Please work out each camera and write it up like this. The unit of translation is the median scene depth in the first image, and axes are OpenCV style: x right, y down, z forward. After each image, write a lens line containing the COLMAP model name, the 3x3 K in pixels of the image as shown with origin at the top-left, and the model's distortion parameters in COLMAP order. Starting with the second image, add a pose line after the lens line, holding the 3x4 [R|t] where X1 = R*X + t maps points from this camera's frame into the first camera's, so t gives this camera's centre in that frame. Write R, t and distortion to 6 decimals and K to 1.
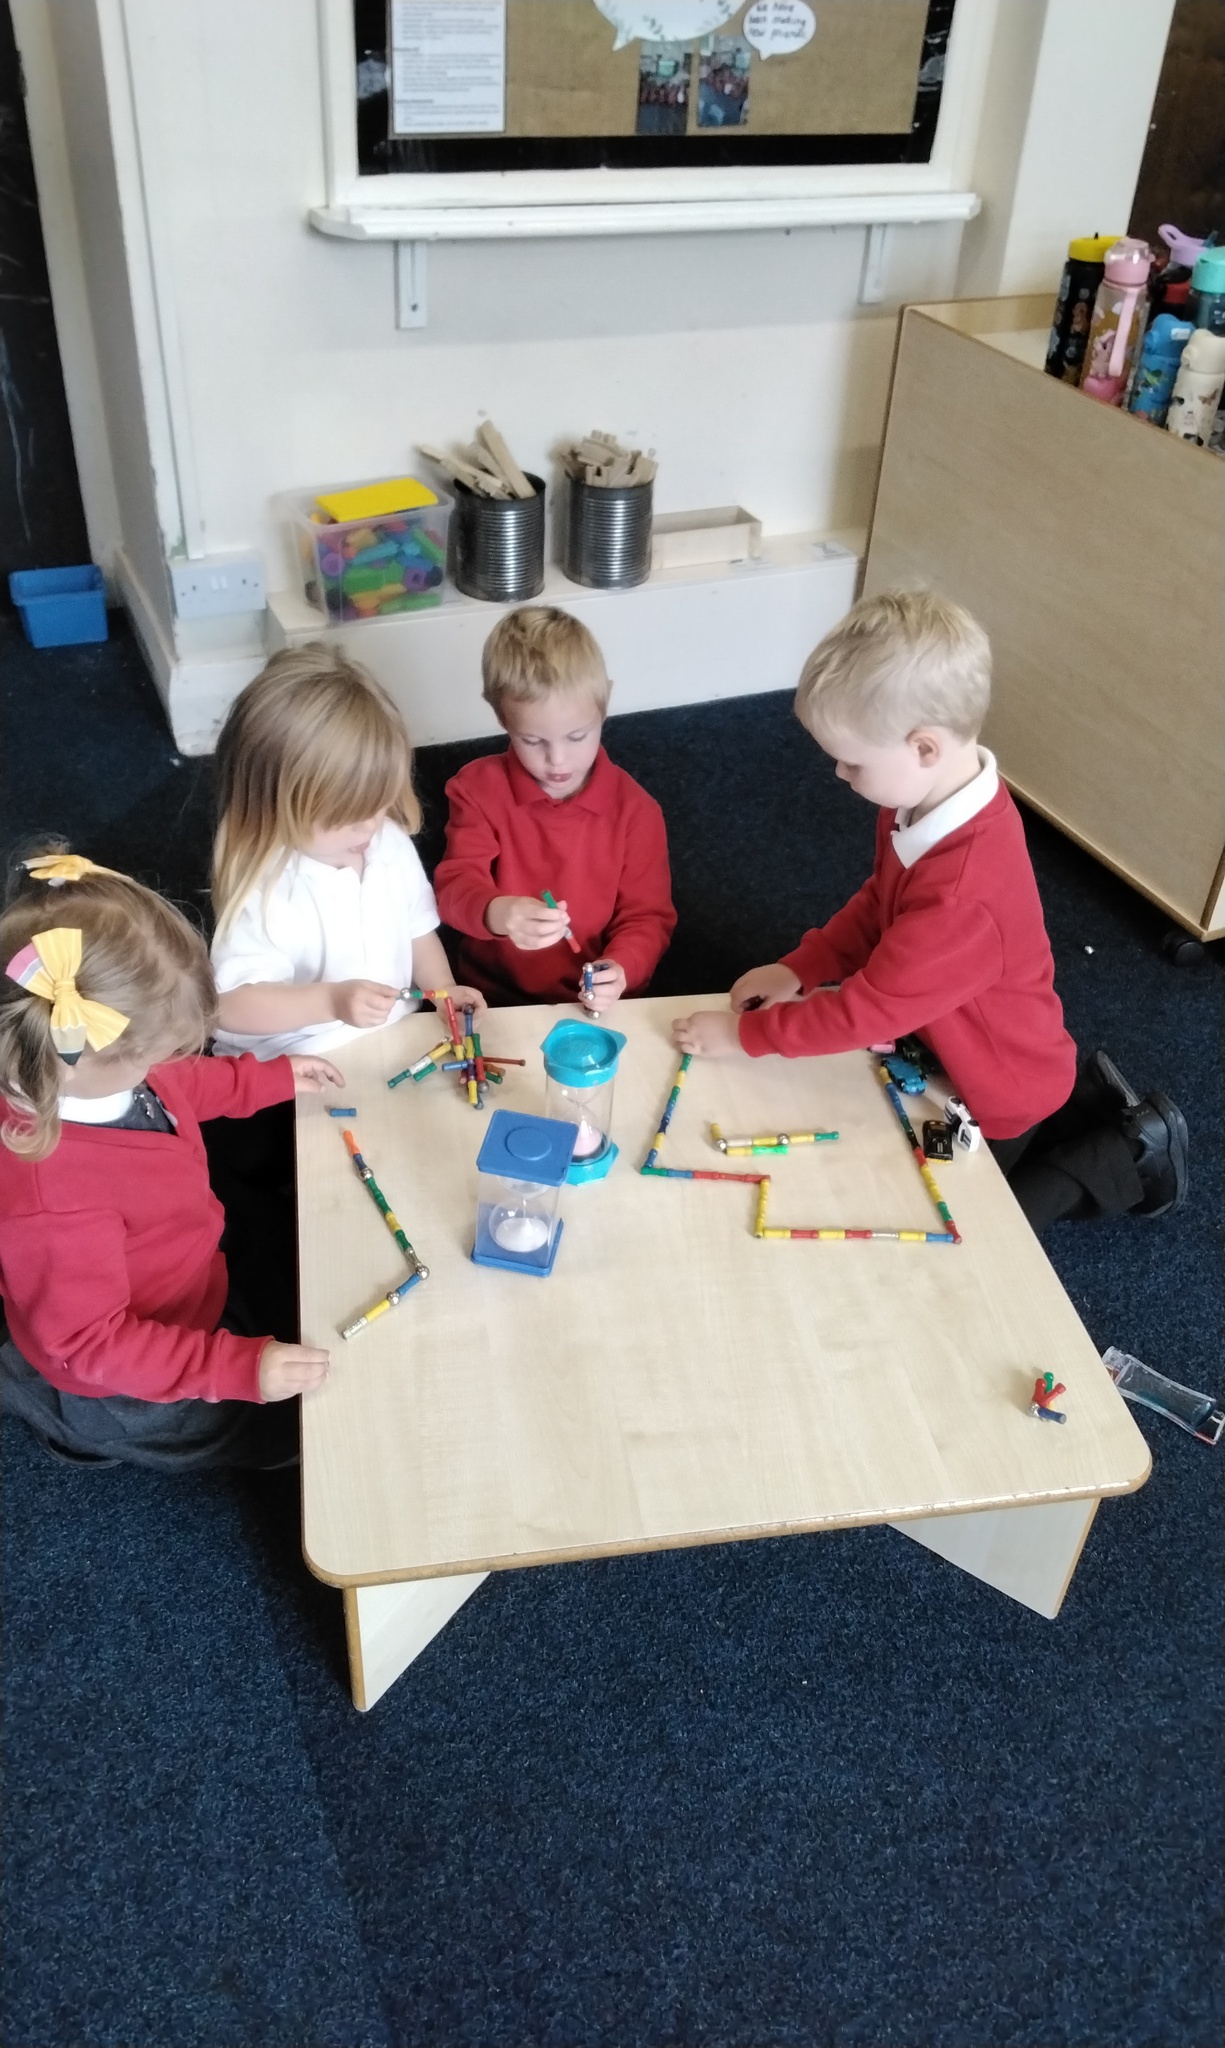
lens RADIAL K [[1632.8, 0, 612.5], [0, 1632.8, 1024.0], [0, 0, 1]] dist [-0.000868, -0.109385]
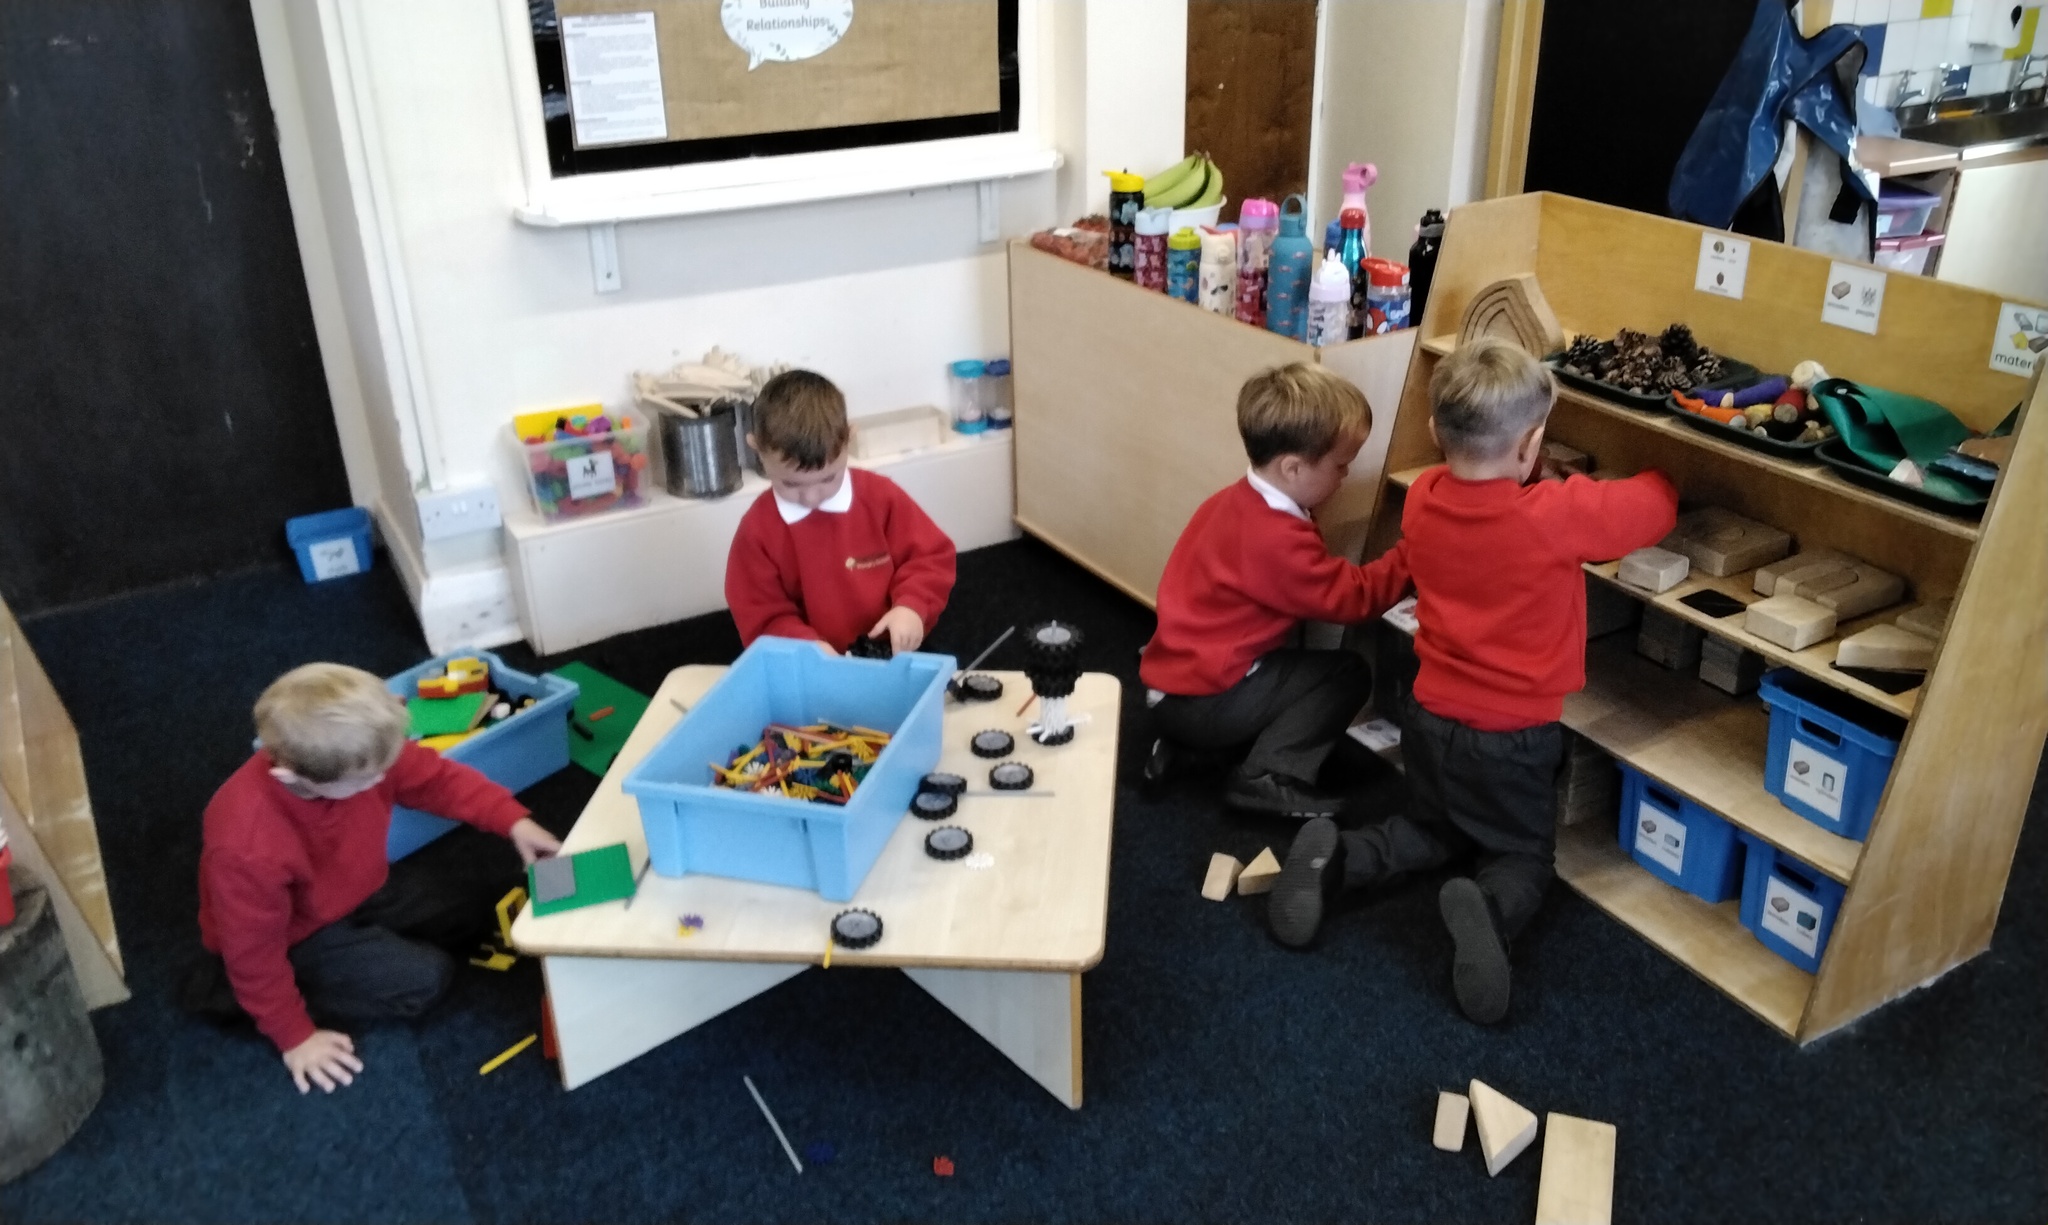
lens RADIAL K [[1614.3, 0, 1024.0], [0, 1614.3, 612.5], [0, 0, 1]] dist [-0.104493, -0.000819]
pose [[0.991319, -0.102971, 0.081753, 0.067956], [0.118028, 0.970923, -0.208273, 0.098607], [-0.057930, 0.216115, 0.974648, -0.145465]]
